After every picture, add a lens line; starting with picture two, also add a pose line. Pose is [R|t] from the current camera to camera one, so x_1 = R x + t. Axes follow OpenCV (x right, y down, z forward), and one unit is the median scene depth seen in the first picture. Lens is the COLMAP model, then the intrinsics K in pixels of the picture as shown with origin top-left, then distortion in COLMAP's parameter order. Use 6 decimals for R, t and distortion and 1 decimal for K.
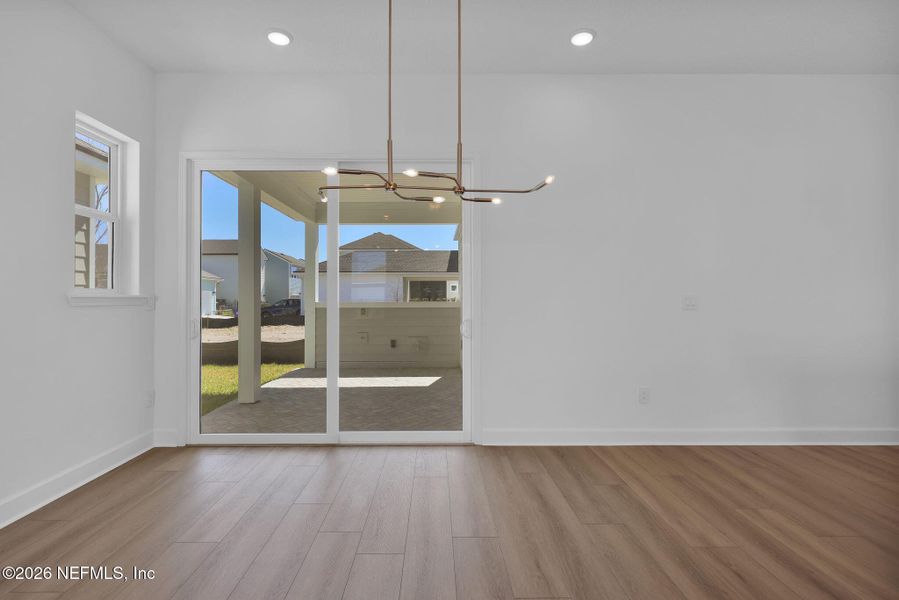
lens RADIAL K [[419.7, 0, 438.0], [0, 419.7, 298.2], [0, 0, 1]] dist [-0.045791, -0.000051]
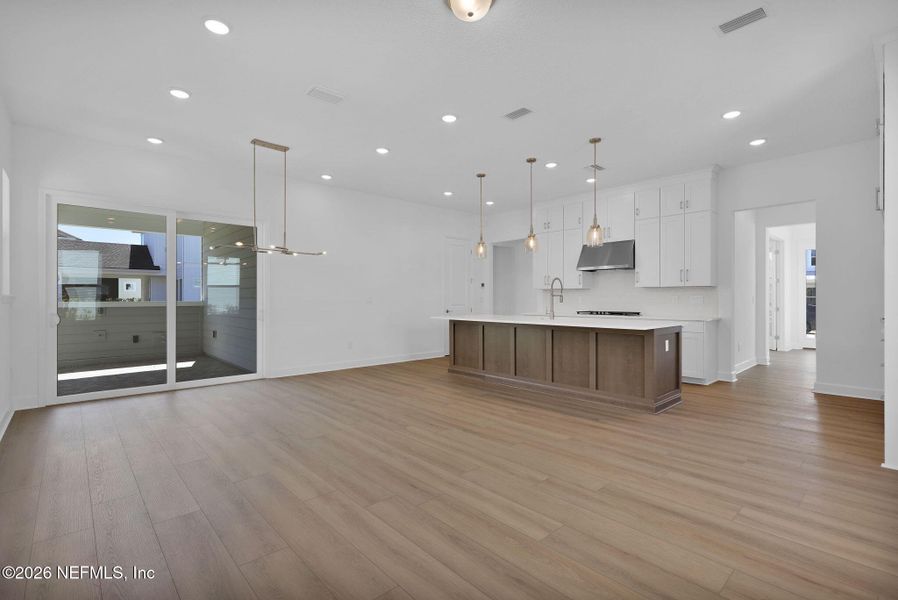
lens RADIAL K [[412.5, 0, 447.8], [0, 412.5, 295.8], [0, 0, 1]] dist [0.002433, 0.000250]
pose [[0.743165, 0.002904, 0.669102, -0.523739], [0.001631, 0.999980, -0.006152, 0.004902], [-0.669106, 0.005663, 0.743145, -0.867923]]
